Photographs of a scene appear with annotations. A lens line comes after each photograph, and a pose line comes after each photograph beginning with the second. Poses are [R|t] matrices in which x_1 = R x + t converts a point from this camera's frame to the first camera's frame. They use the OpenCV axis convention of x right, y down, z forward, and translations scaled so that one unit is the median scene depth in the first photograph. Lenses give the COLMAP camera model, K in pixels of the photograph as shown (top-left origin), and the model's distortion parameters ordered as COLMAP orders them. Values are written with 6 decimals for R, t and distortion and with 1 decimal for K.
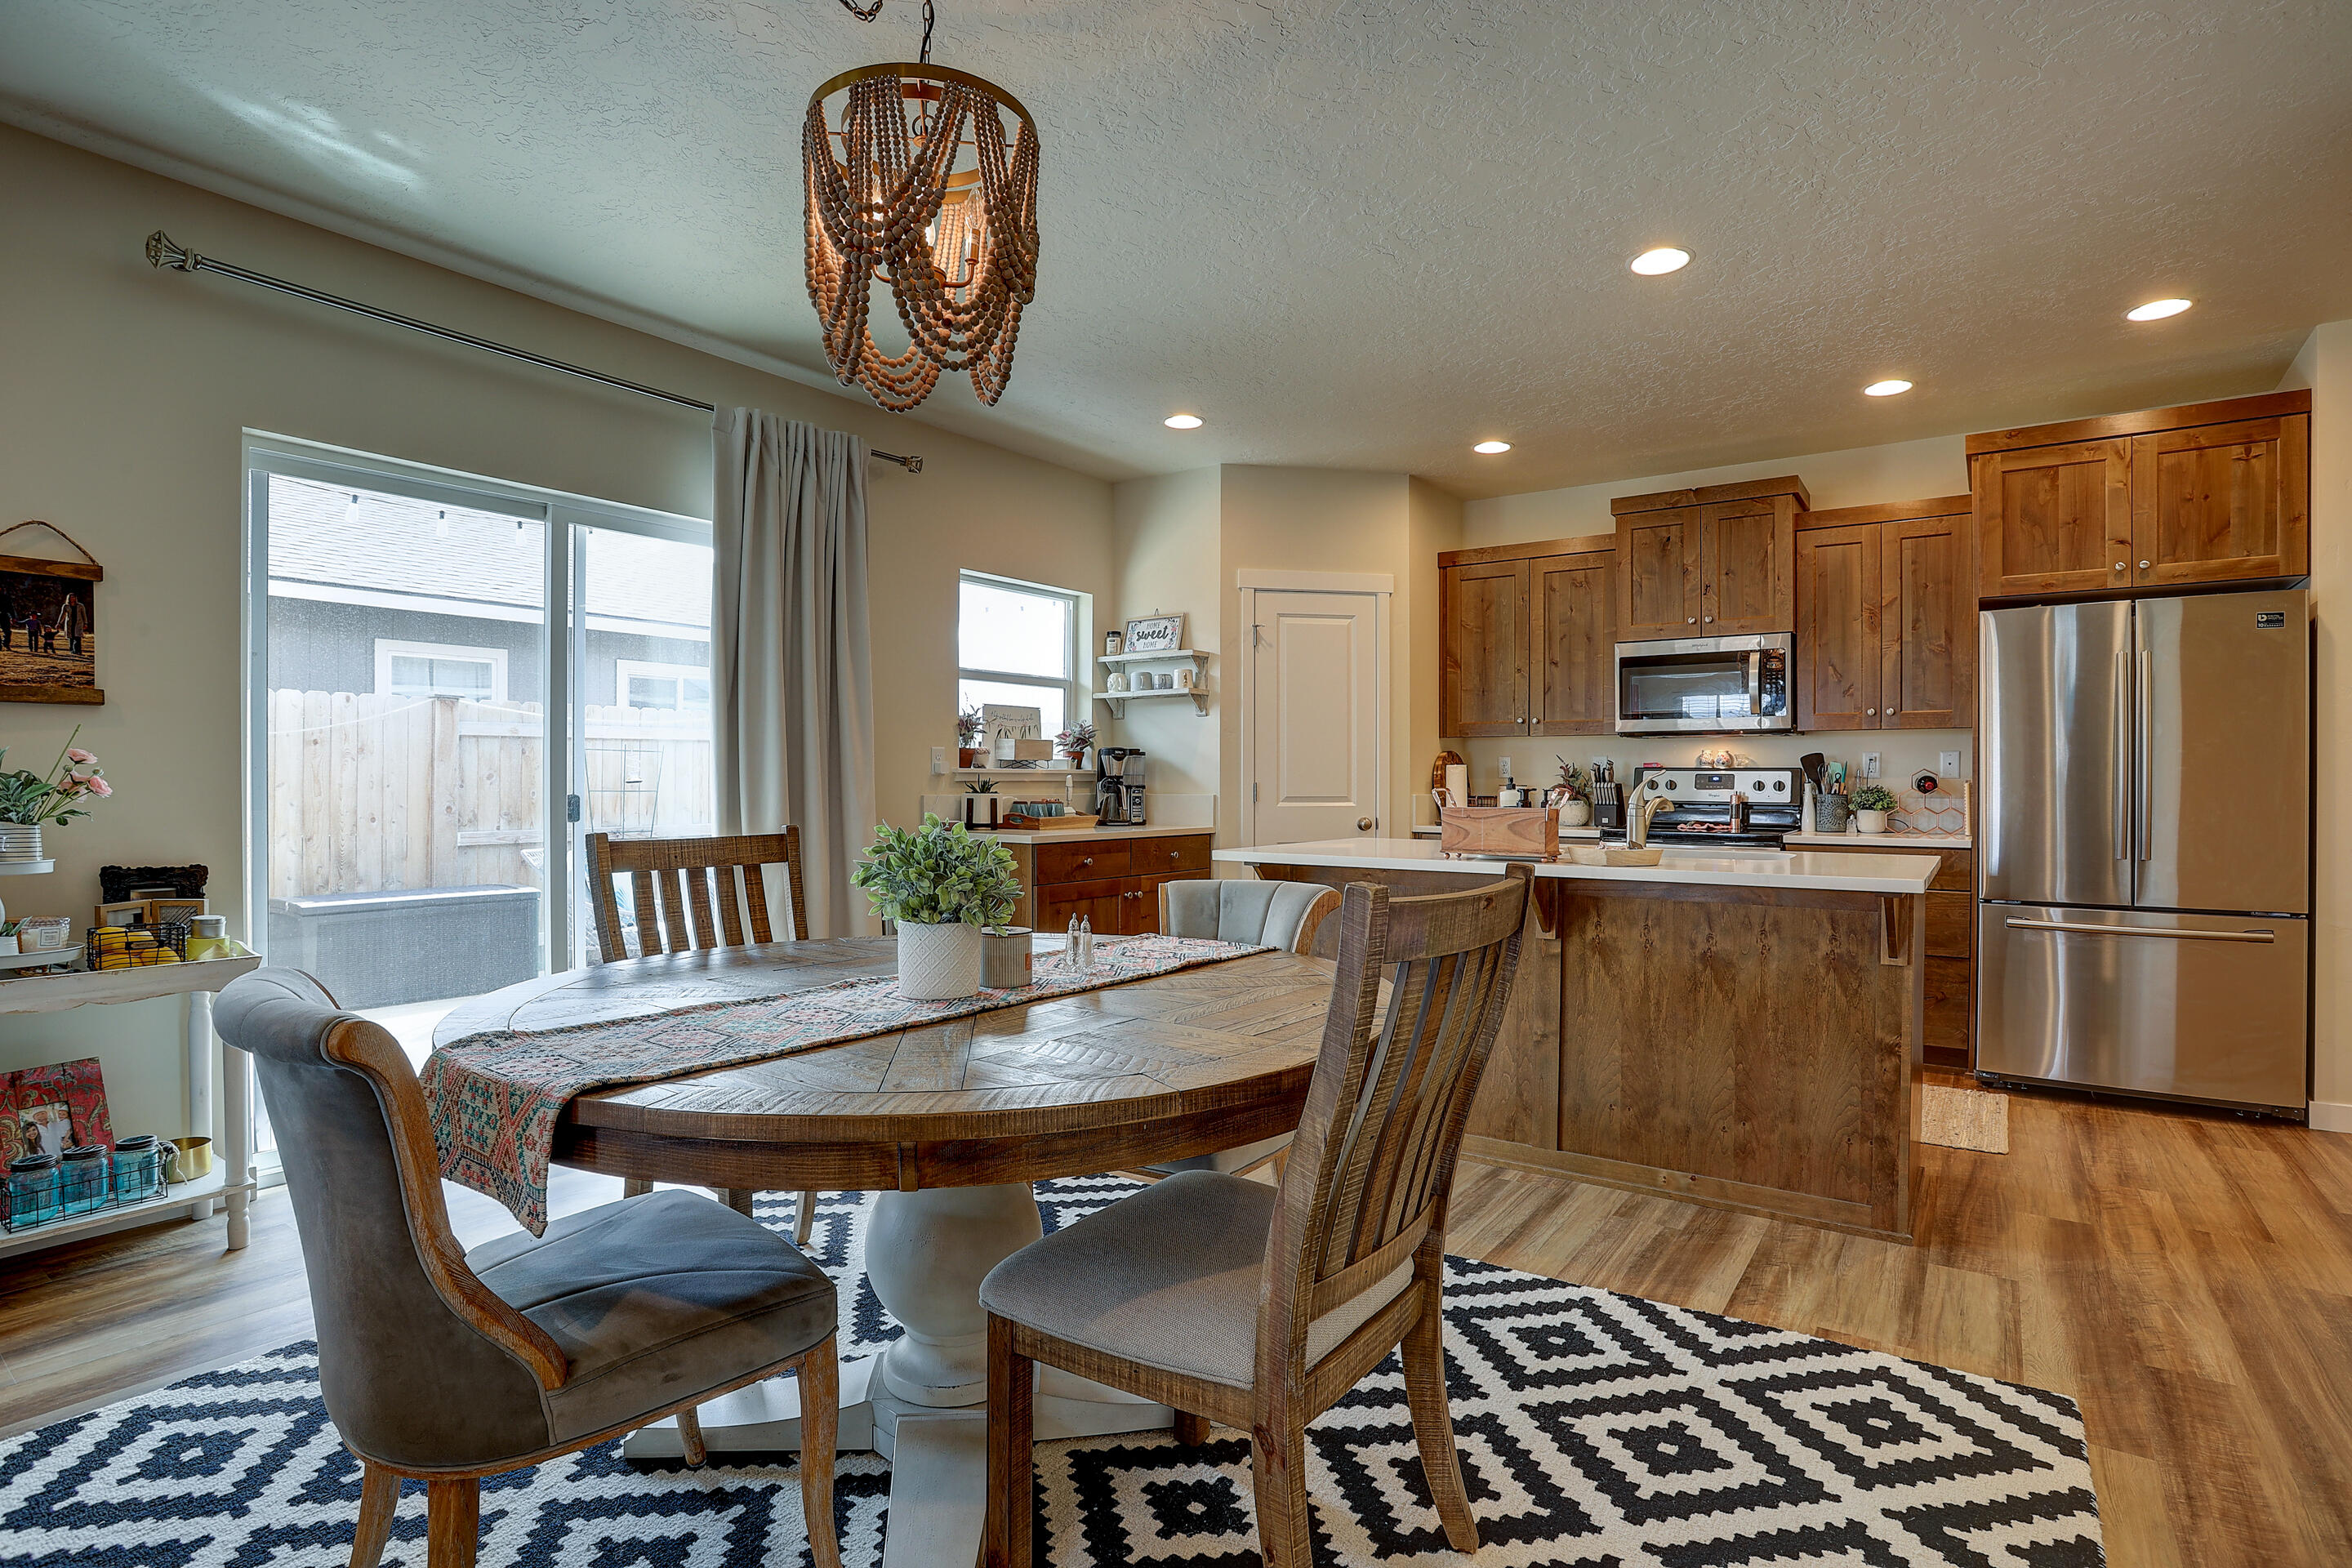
lens RADIAL K [[1146.9, 0, 1196.4], [0, 1146.9, 796.2], [0, 0, 1]] dist [-0.074472, 0.028883]
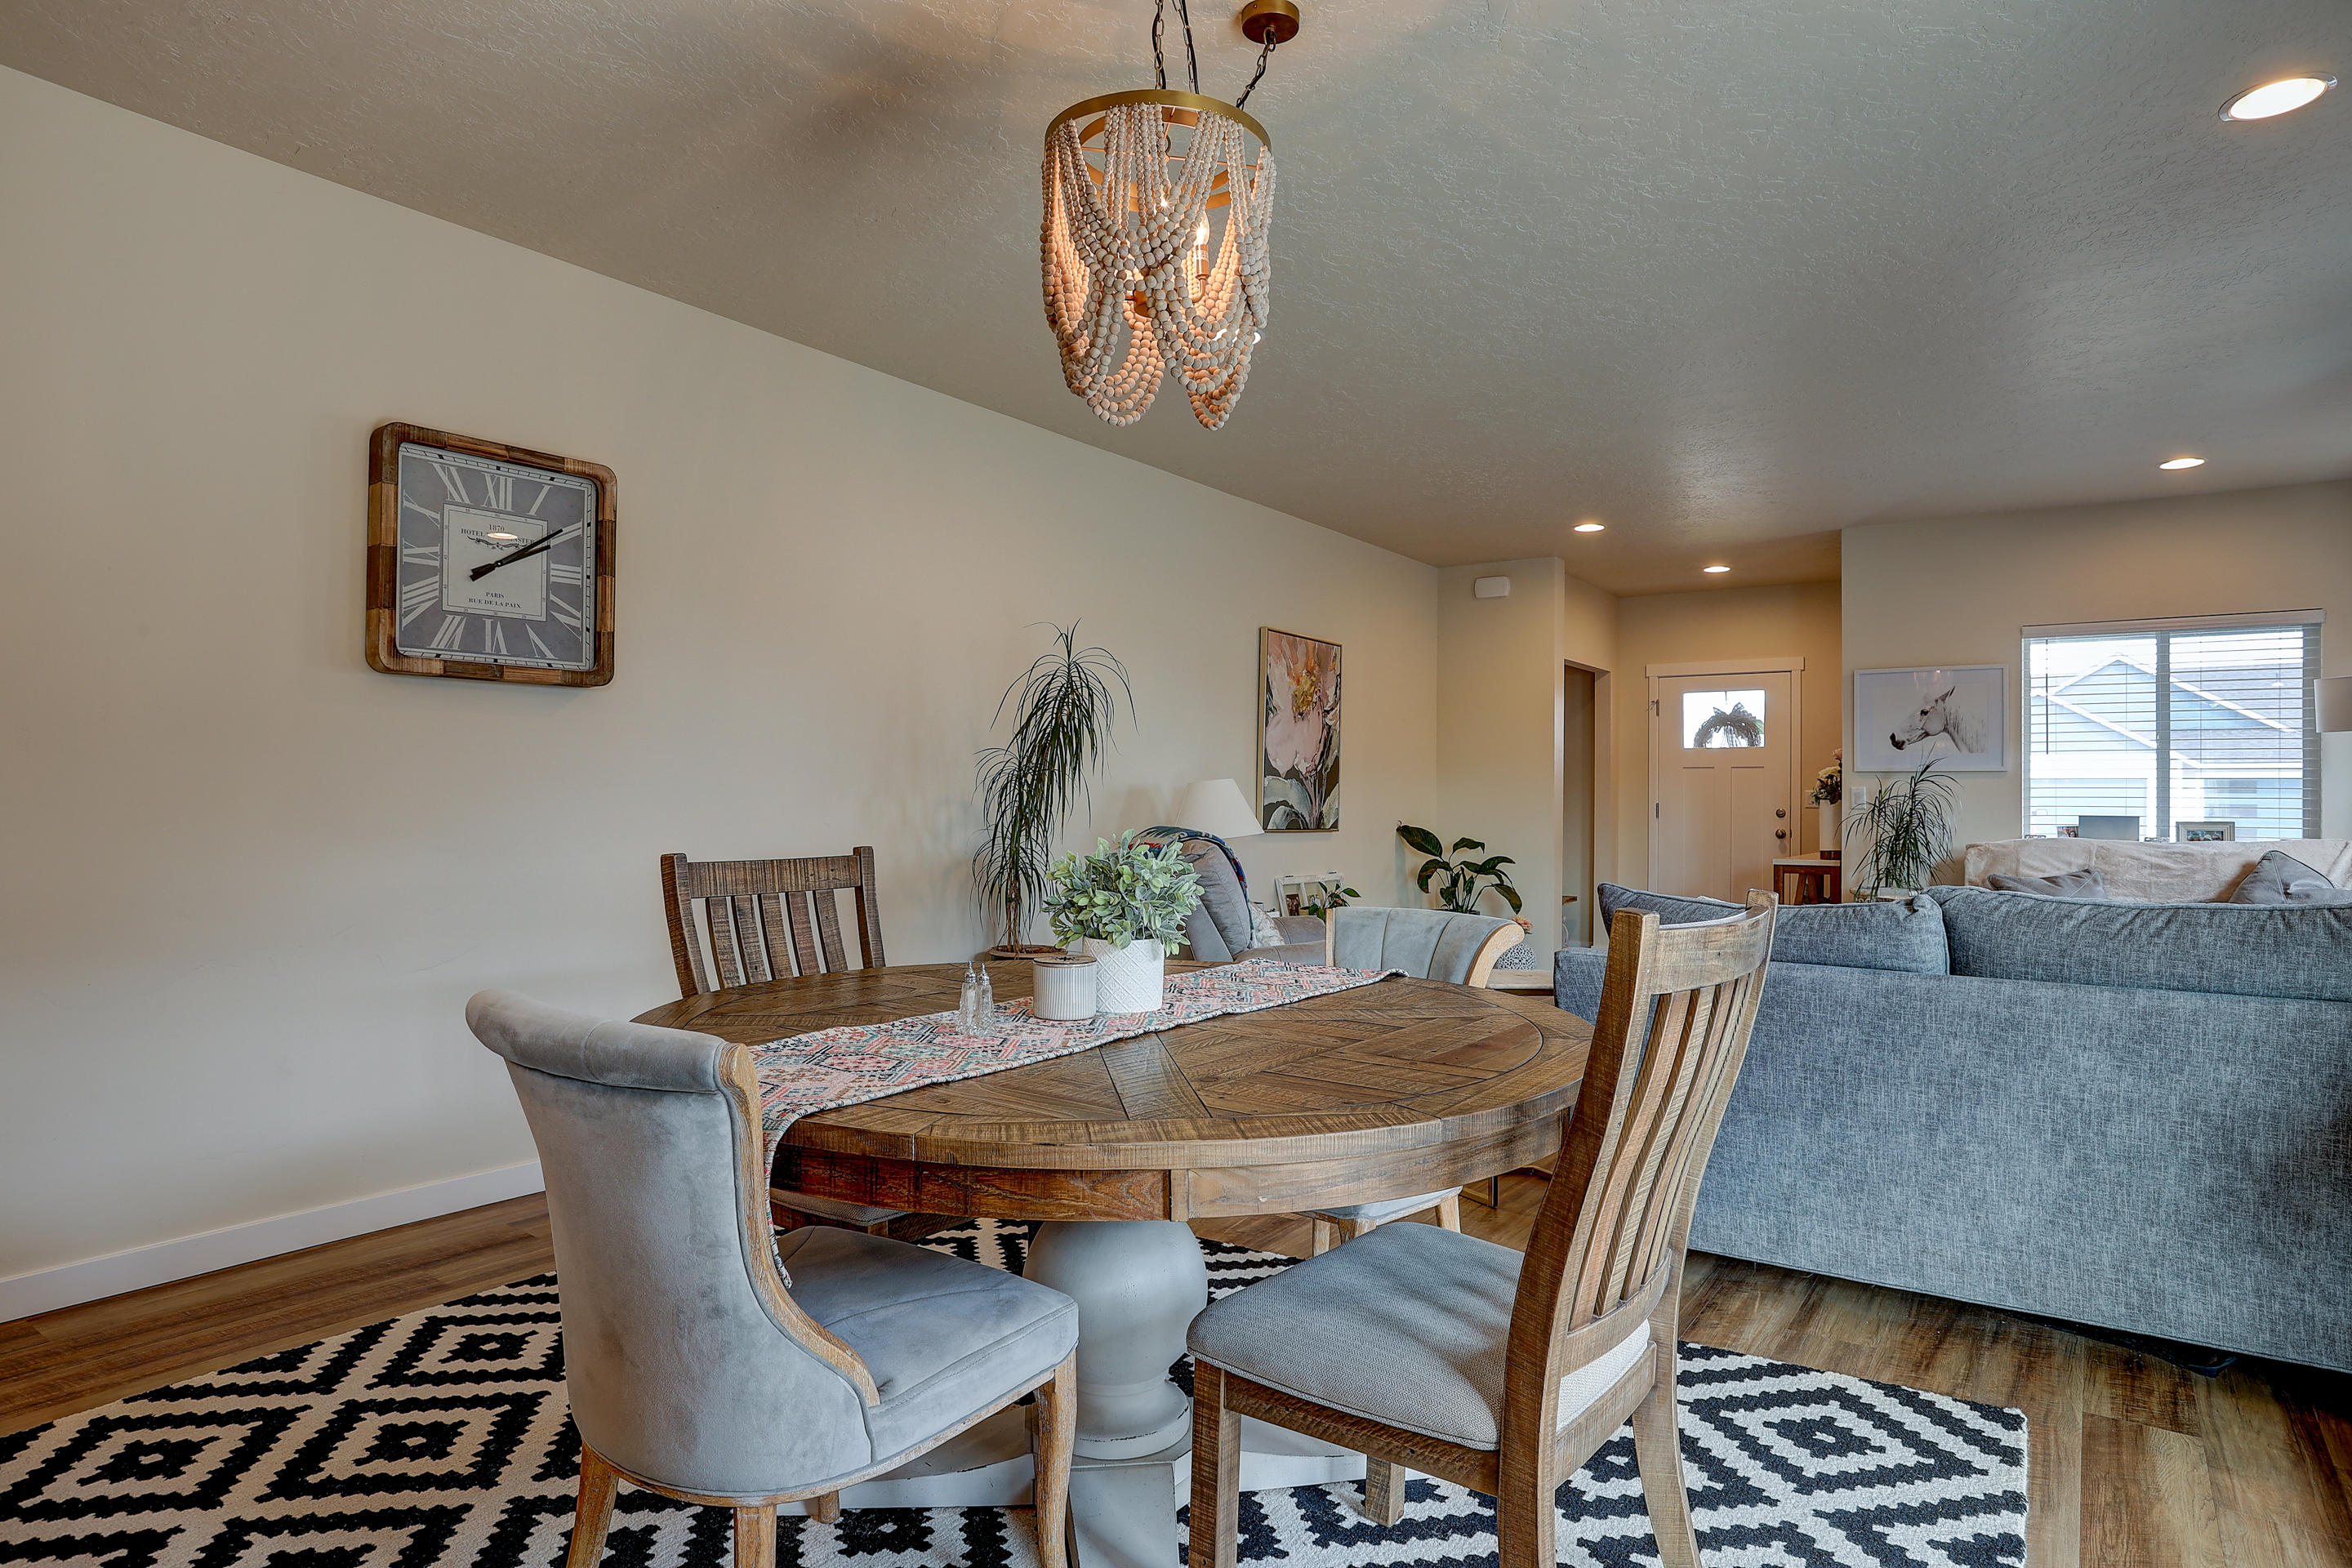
lens RADIAL K [[1298.4, 0, 1214.6], [0, 1298.4, 792.9], [0, 0, 1]] dist [-0.033139, 0.005845]
pose [[-0.999739, -0.013488, -0.018418, -0.106148], [-0.013587, 0.999894, 0.005263, -0.009507], [0.018345, 0.005512, -0.999817, 0.823734]]
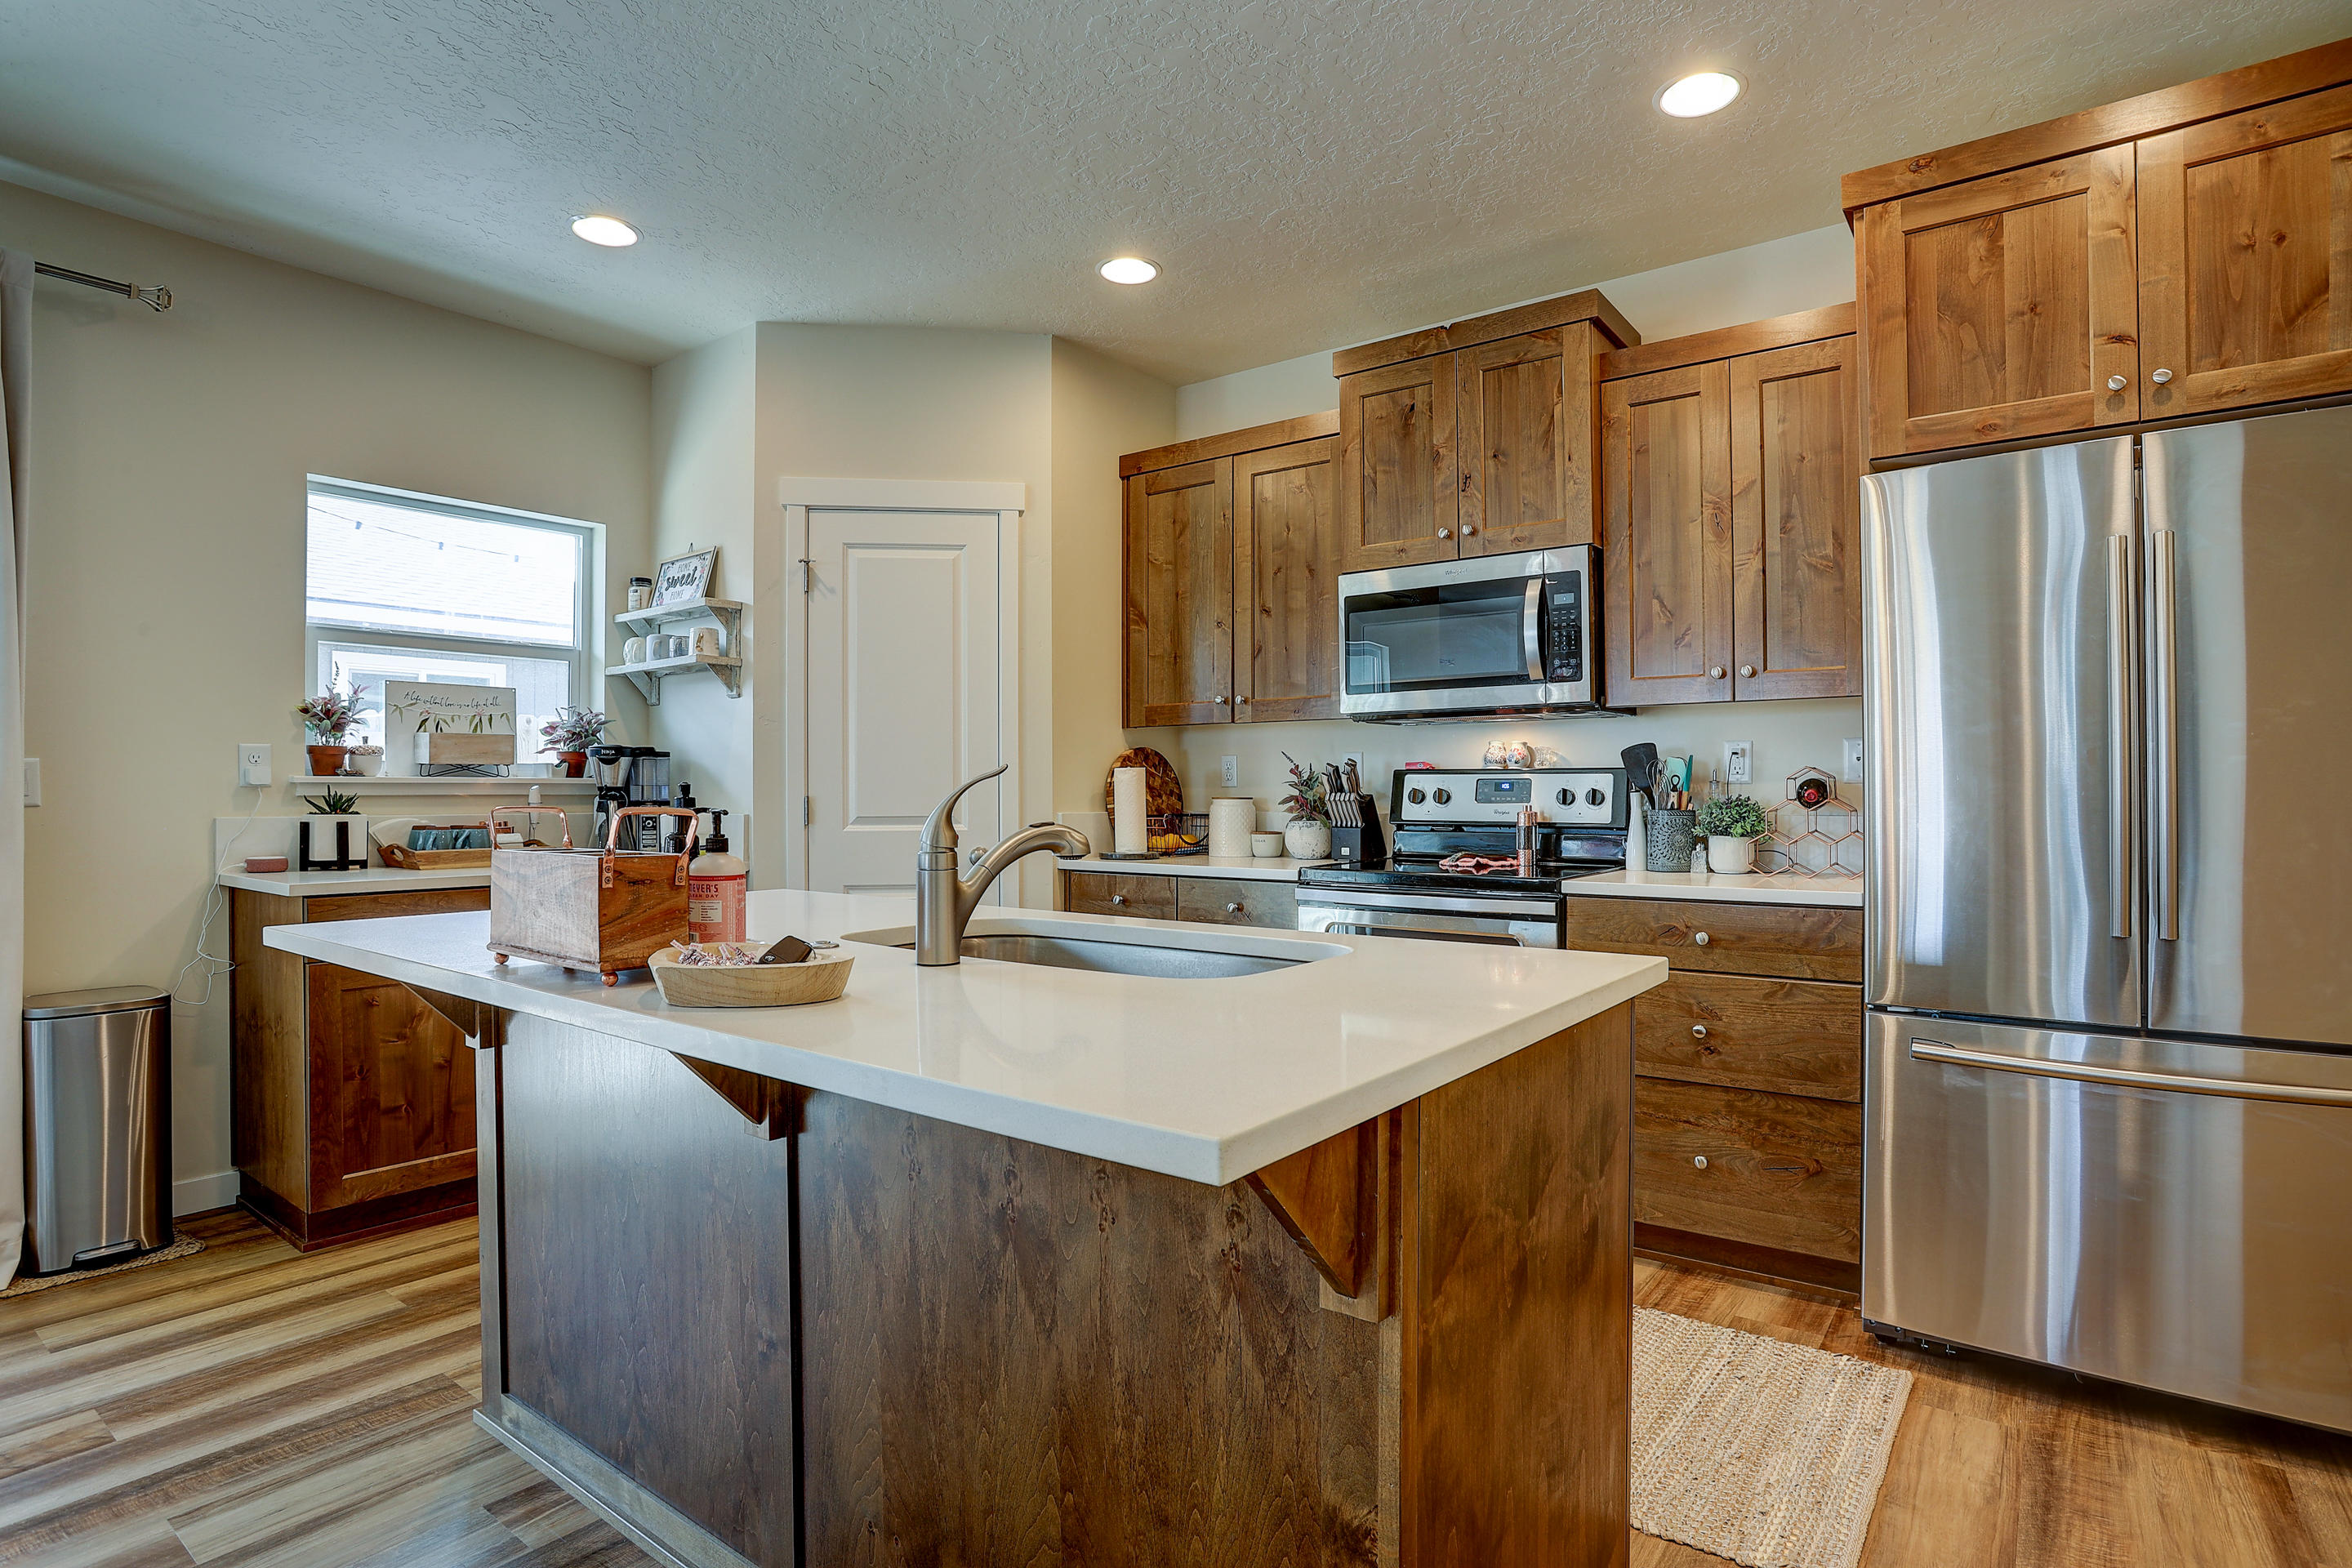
lens RADIAL K [[1192.5, 0, 1205.7], [0, 1192.5, 790.9], [0, 0, 1]] dist [-0.067029, 0.025595]
pose [[0.999777, -0.004570, -0.020634, 0.328956], [0.004260, 0.999878, -0.015047, -0.003723], [0.020700, 0.014955, 0.999674, 0.352726]]
